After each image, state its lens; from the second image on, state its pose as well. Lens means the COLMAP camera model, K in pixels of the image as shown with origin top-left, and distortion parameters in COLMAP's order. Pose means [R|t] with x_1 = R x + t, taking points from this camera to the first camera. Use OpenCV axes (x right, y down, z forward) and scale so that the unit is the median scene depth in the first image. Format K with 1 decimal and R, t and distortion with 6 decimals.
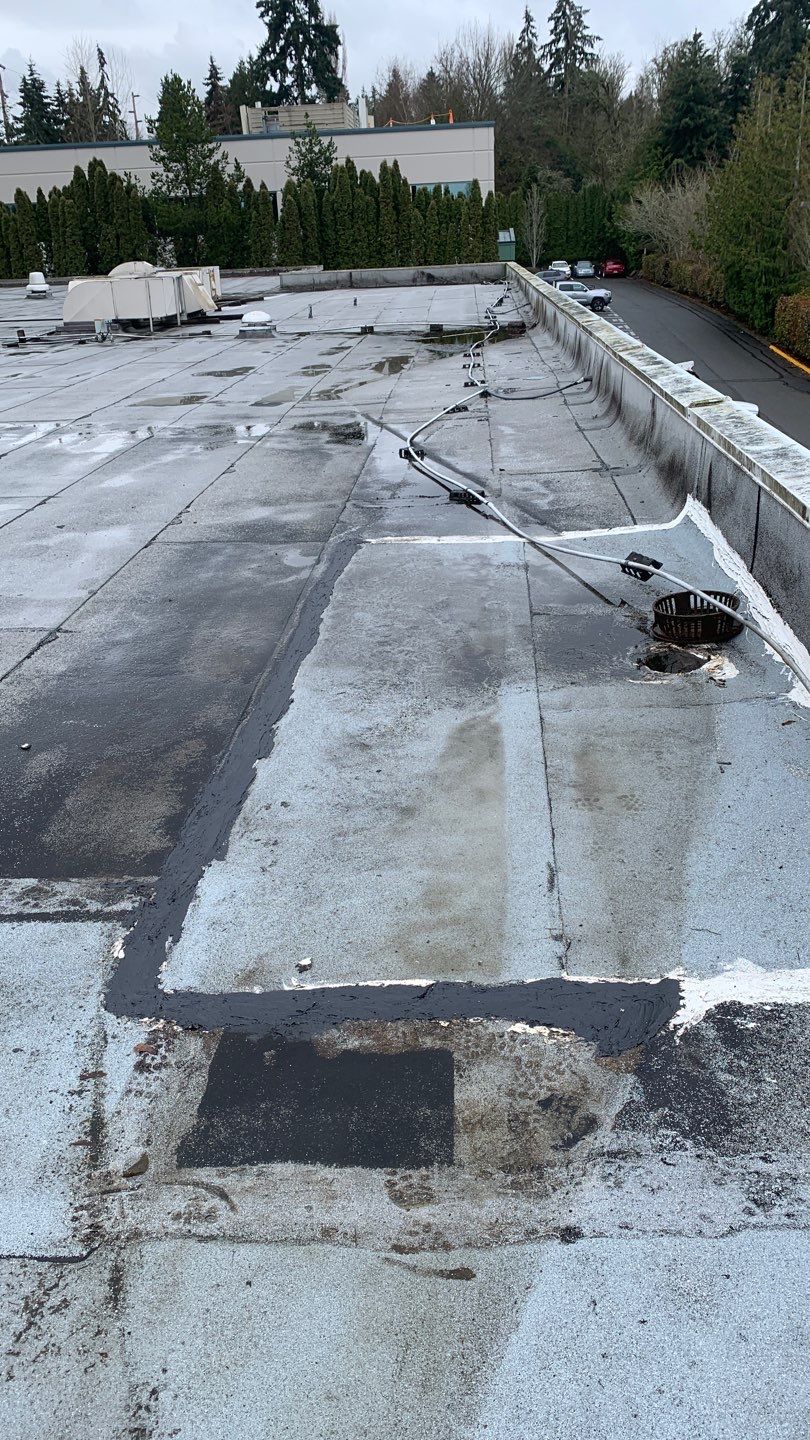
lens RADIAL K [[1104.7, 0, 417.7], [0, 1104.7, 719.6], [0, 0, 1]] dist [-0.015478, -0.000173]
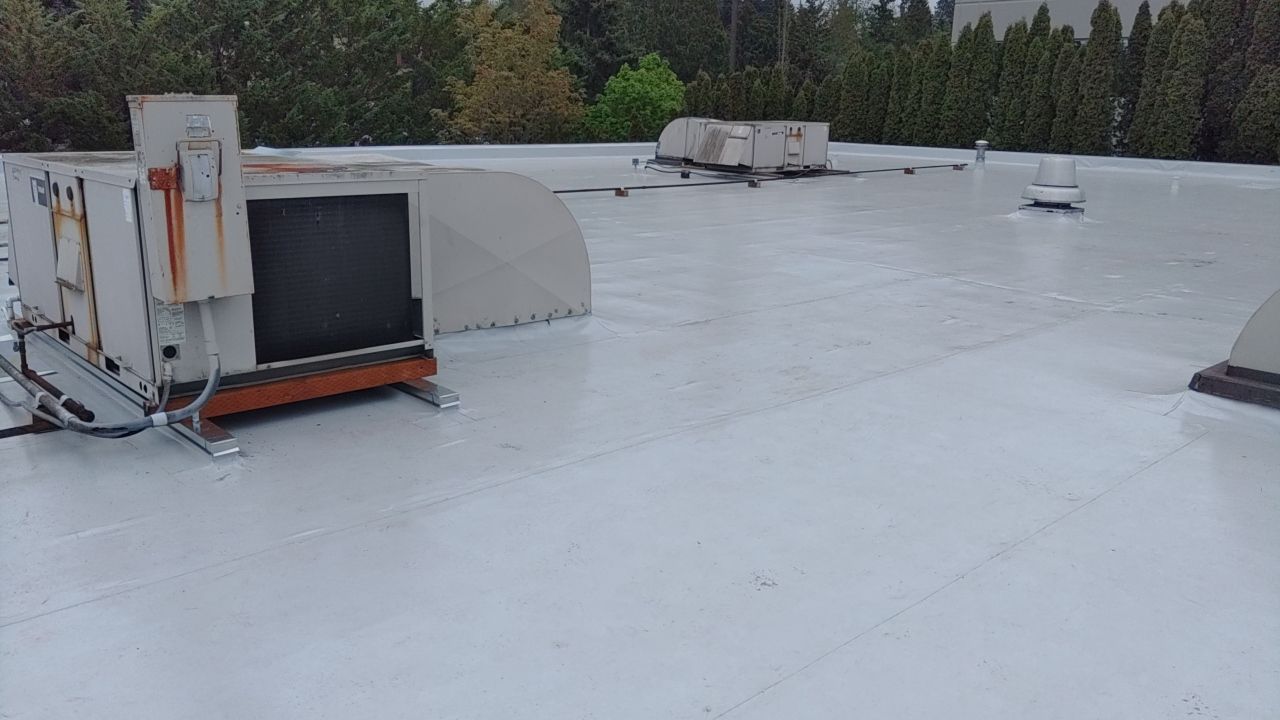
lens RADIAL K [[1008.7, 0, 635.7], [0, 1008.7, 362.5], [0, 0, 1]] dist [-0.043598, 0.018593]
pose [[0.717859, 0.222685, -0.659614, -0.158322], [-0.319347, 0.947231, -0.027762, -0.217120], [0.618625, 0.230575, 0.751092, 0.509070]]
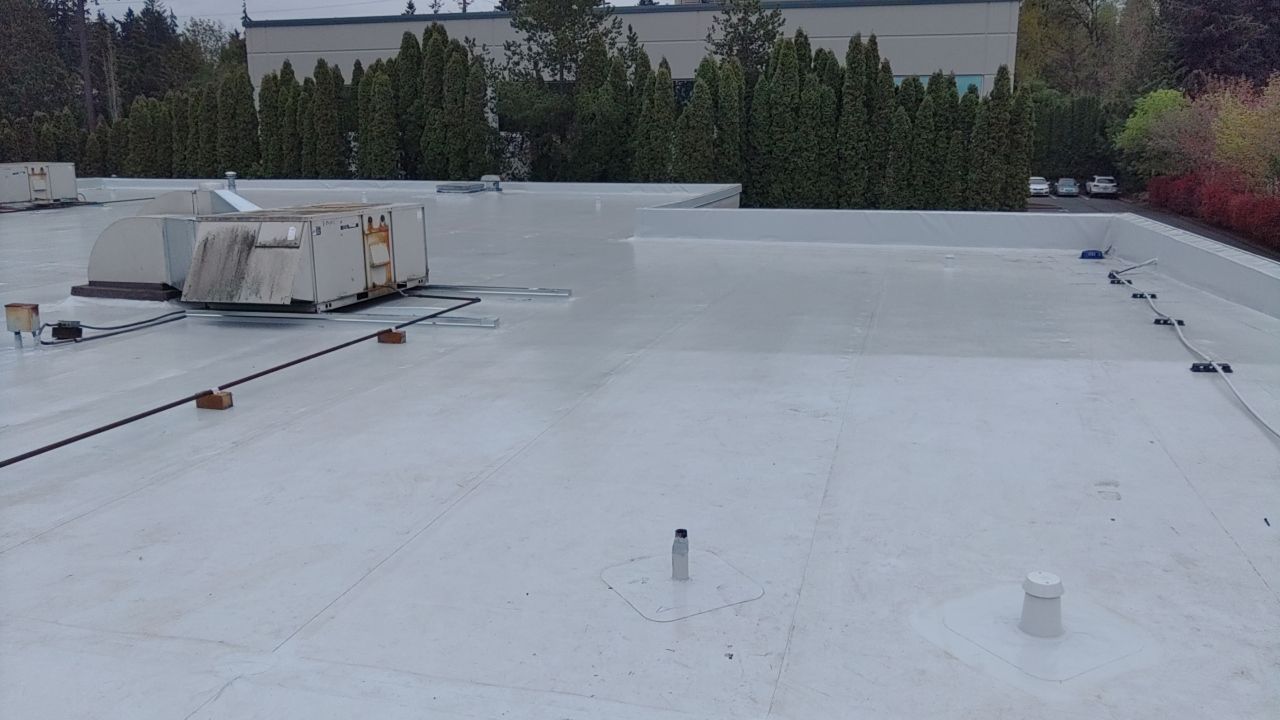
lens RADIAL K [[1008.7, 0, 637.5], [0, 1008.7, 362.4], [0, 0, 1]] dist [-0.043598, 0.018593]
pose [[0.975809, 0.085799, -0.201088, -0.020414], [-0.122570, 0.976328, -0.178215, -0.198952], [0.181037, 0.198551, 0.963225, 0.446230]]
